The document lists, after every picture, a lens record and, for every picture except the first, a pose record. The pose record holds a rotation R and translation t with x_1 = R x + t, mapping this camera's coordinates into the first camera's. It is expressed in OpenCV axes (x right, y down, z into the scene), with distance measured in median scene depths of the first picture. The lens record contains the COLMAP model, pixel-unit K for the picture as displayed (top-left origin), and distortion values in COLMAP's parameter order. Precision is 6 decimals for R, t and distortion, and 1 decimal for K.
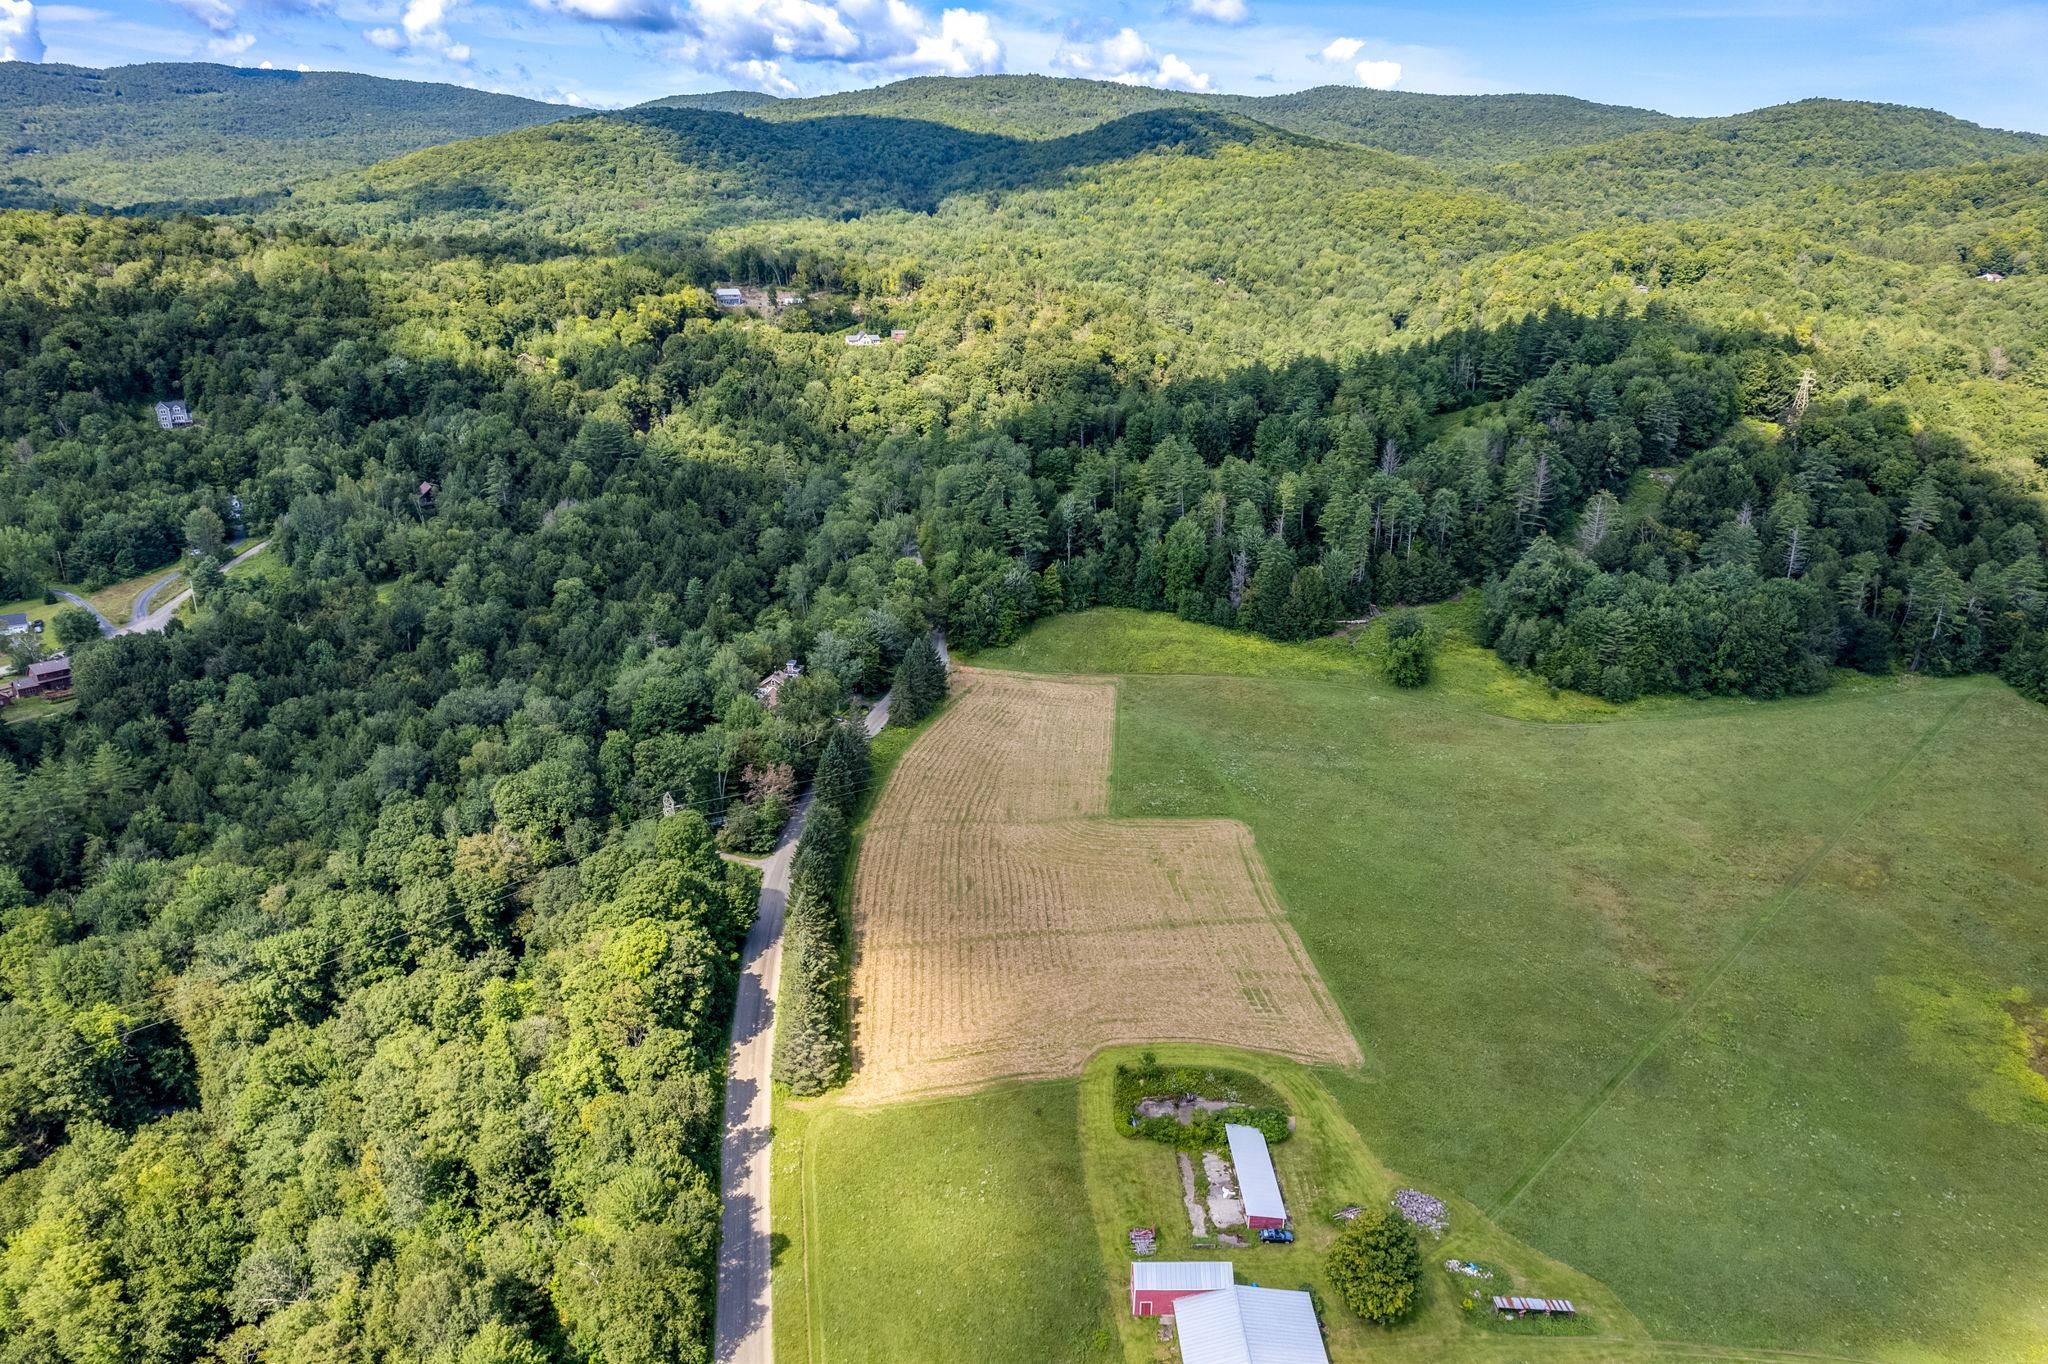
lens RADIAL K [[1313.0, 0, 1021.2], [0, 1313.0, 680.4], [0, 0, 1]] dist [-0.076041, 0.066769]
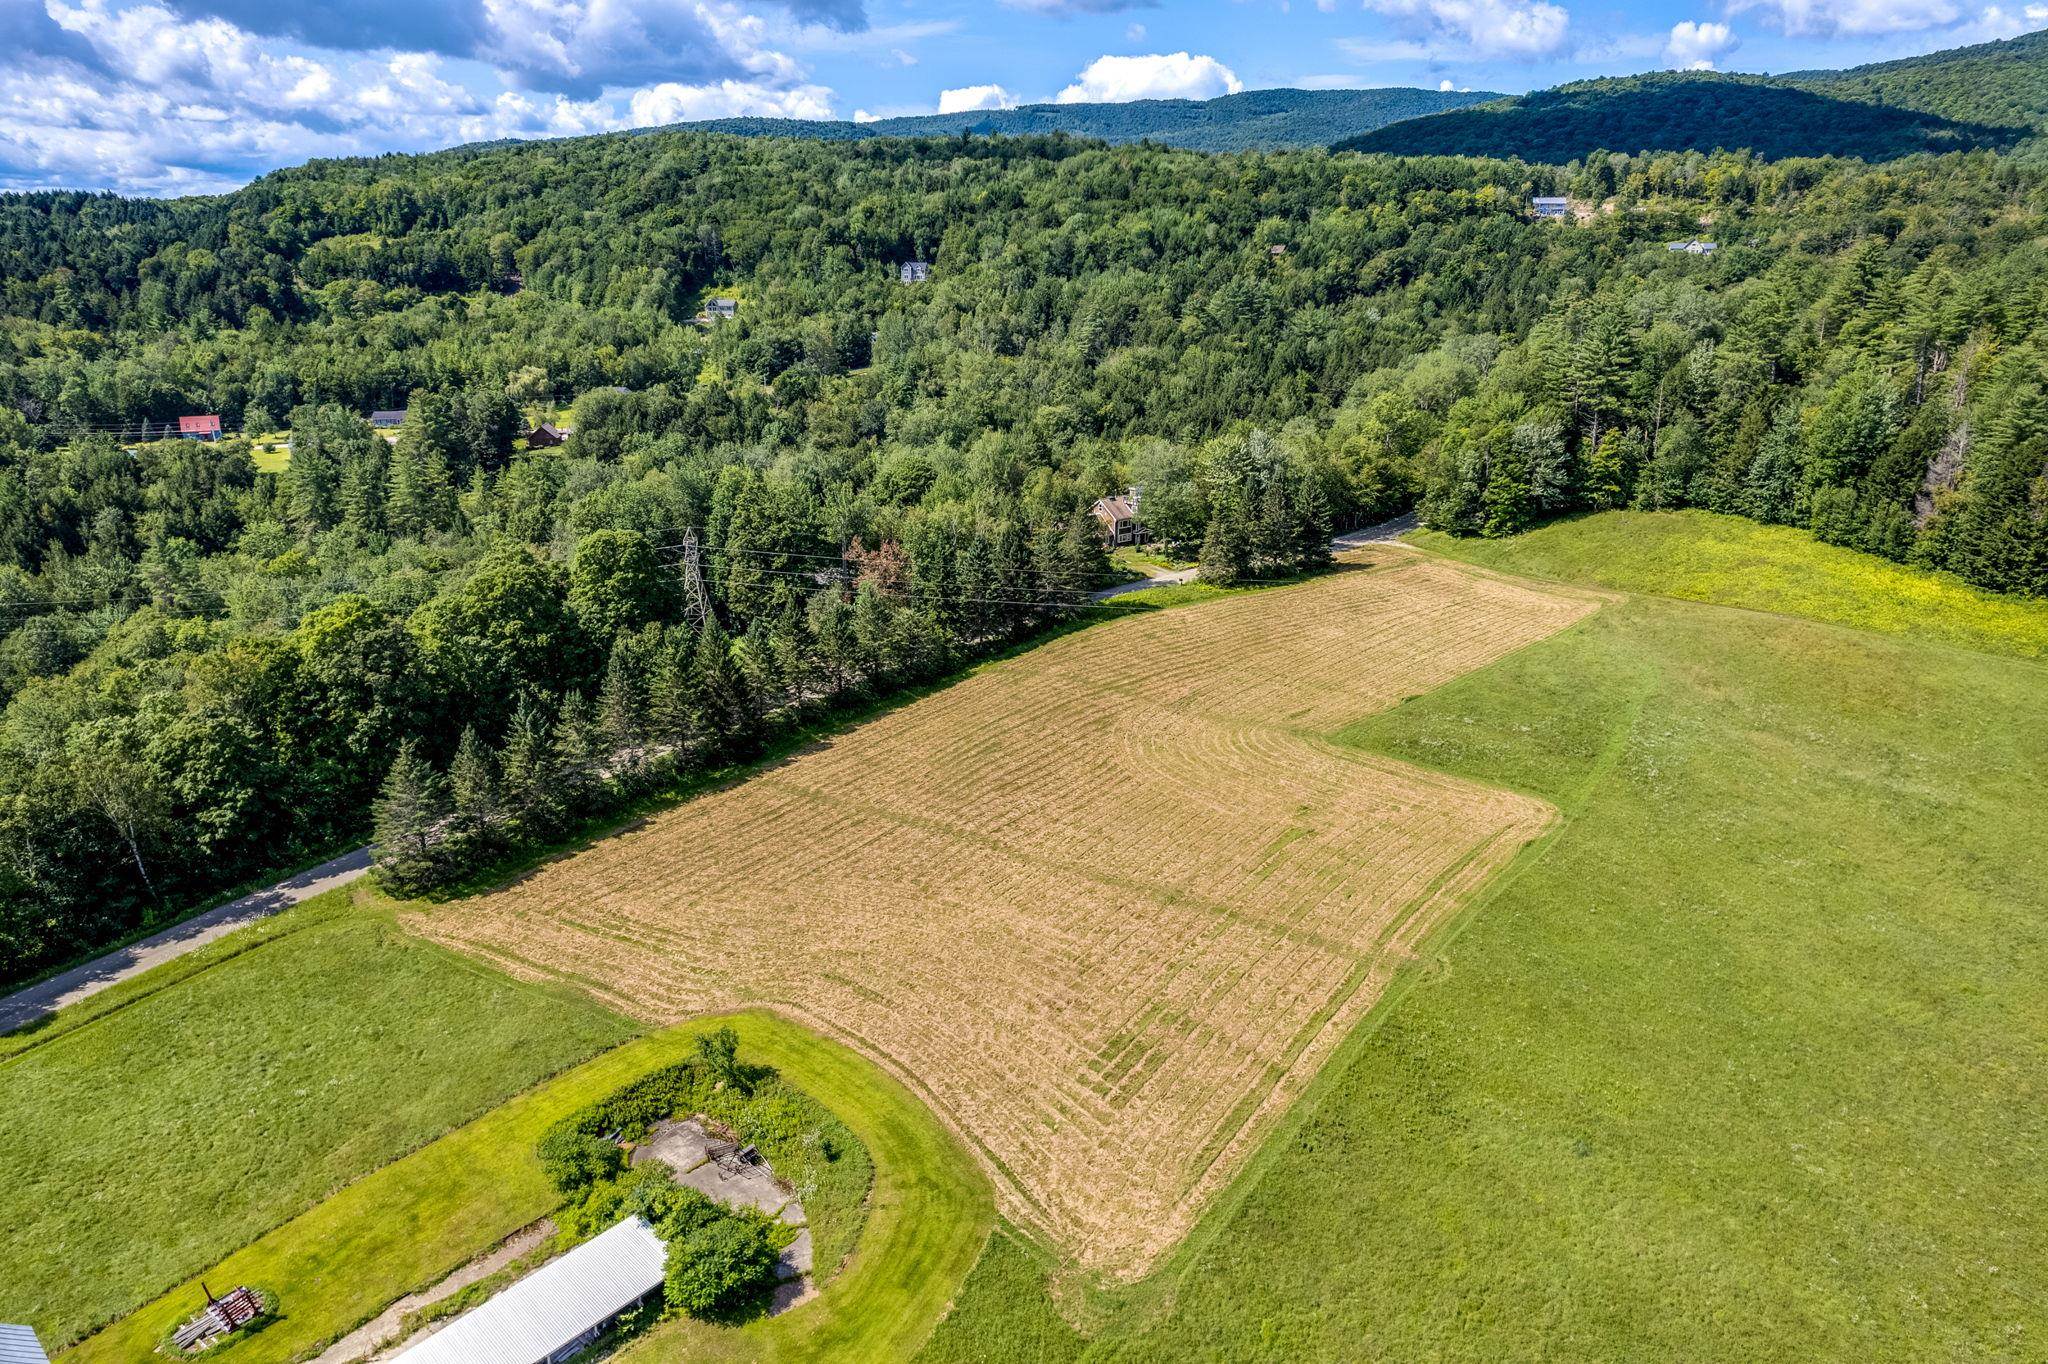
lens RADIAL K [[1313.0, 0, 1022.1], [0, 1313.0, 687.1], [0, 0, 1]] dist [-0.076041, 0.066769]
pose [[0.741078, 0.206865, -0.638757, 0.246606], [-0.216752, 0.974126, 0.064003, 0.057413], [0.635470, 0.091020, 0.766742, 0.368996]]
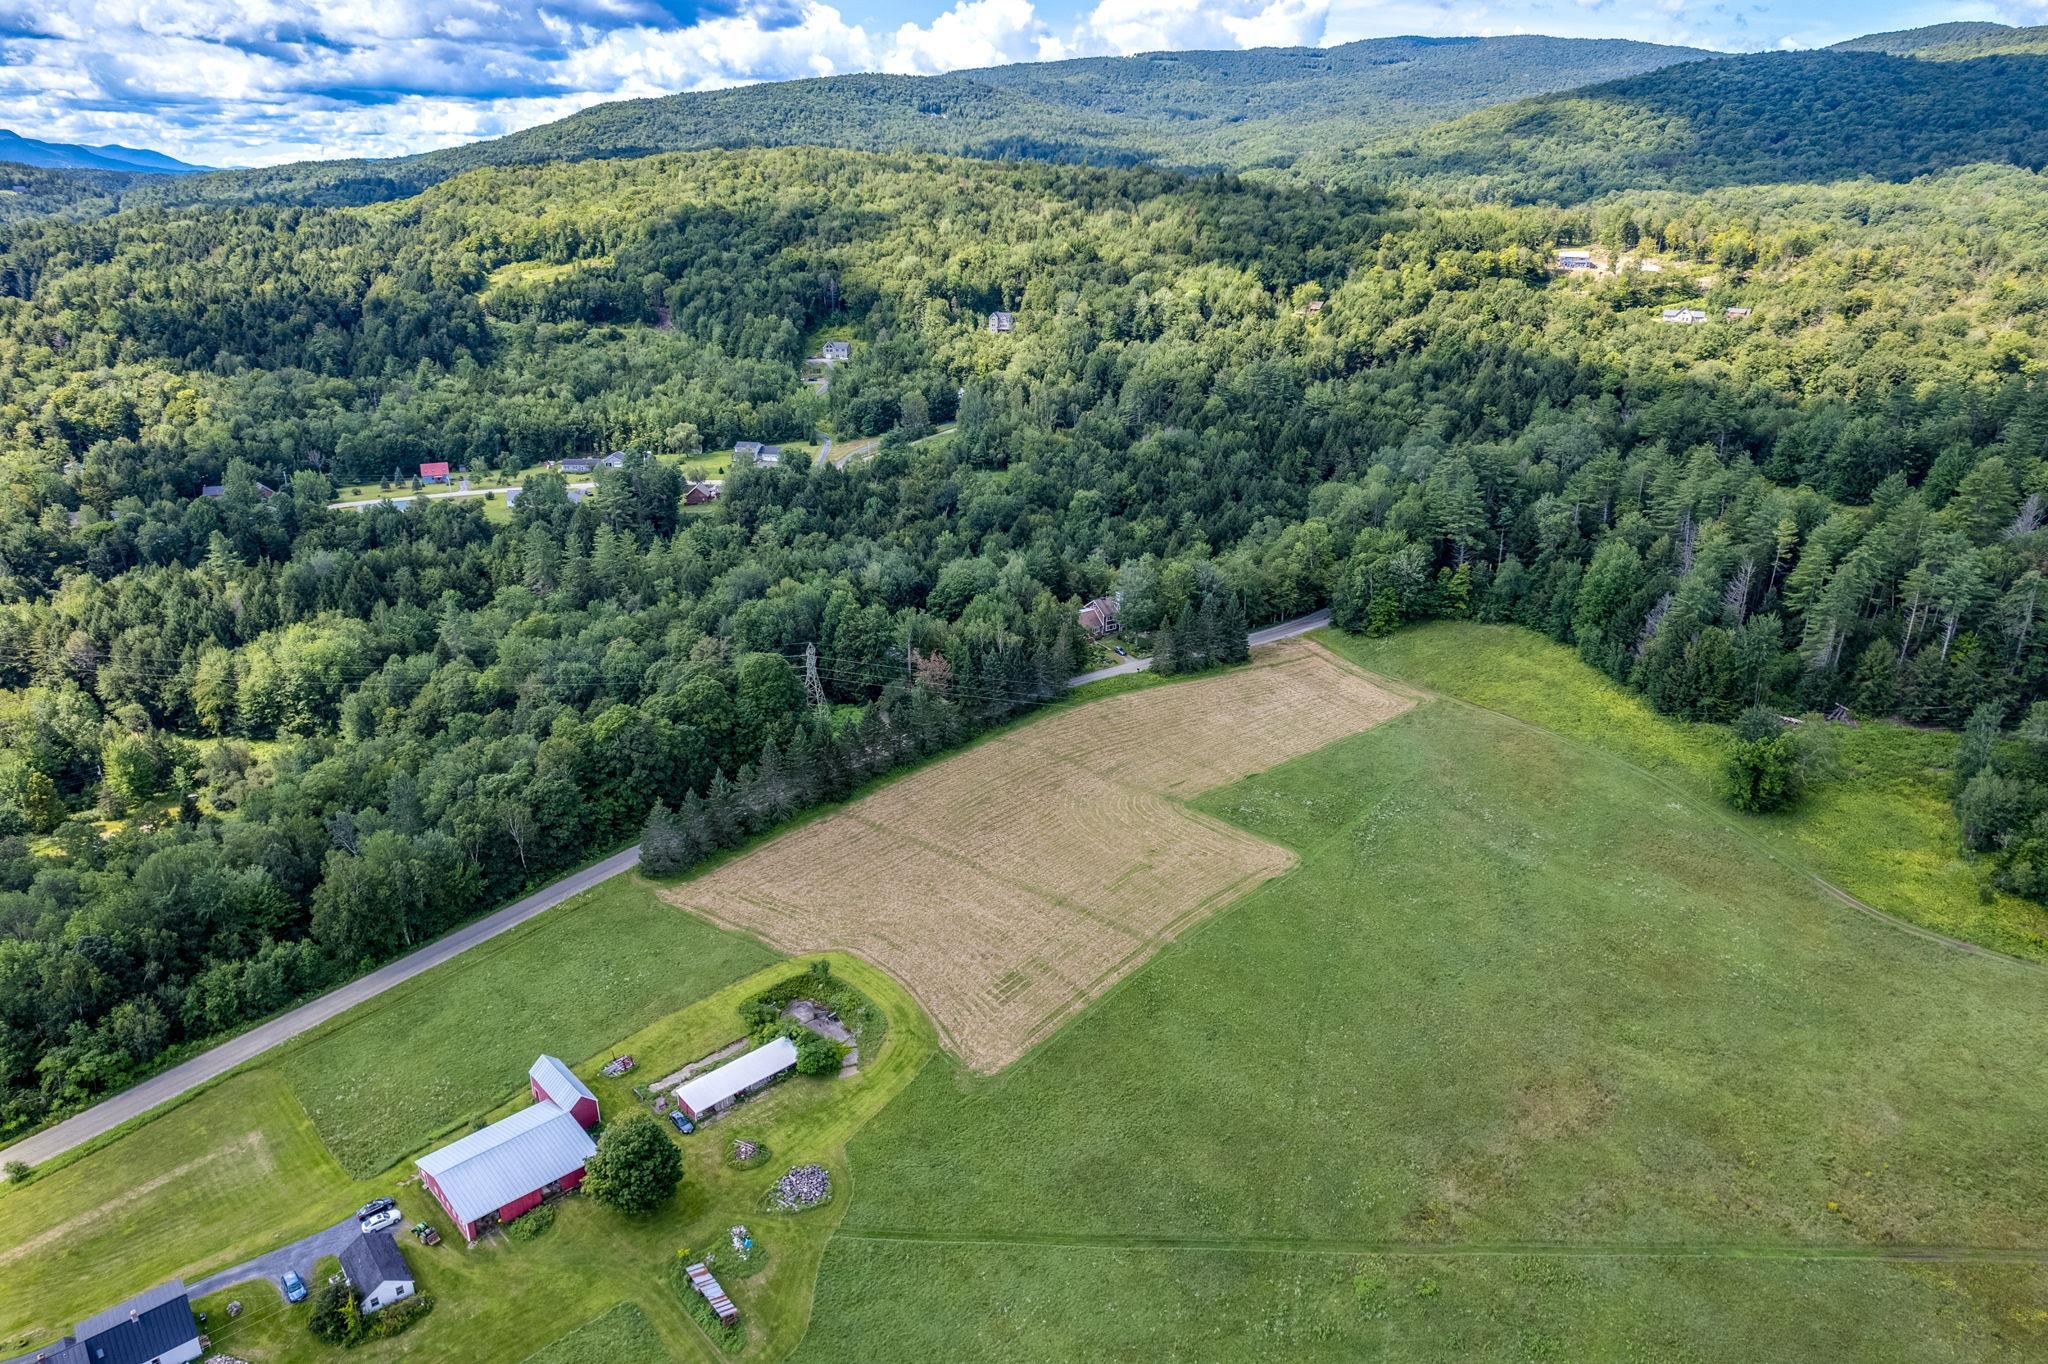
lens RADIAL K [[1313.0, 0, 1025.7], [0, 1313.0, 688.1], [0, 0, 1]] dist [-0.076041, 0.066769]
pose [[0.681747, 0.265664, -0.681648, 0.459277], [-0.244248, 0.960929, 0.130226, -0.051820], [0.689611, 0.077709, 0.719998, 0.185221]]
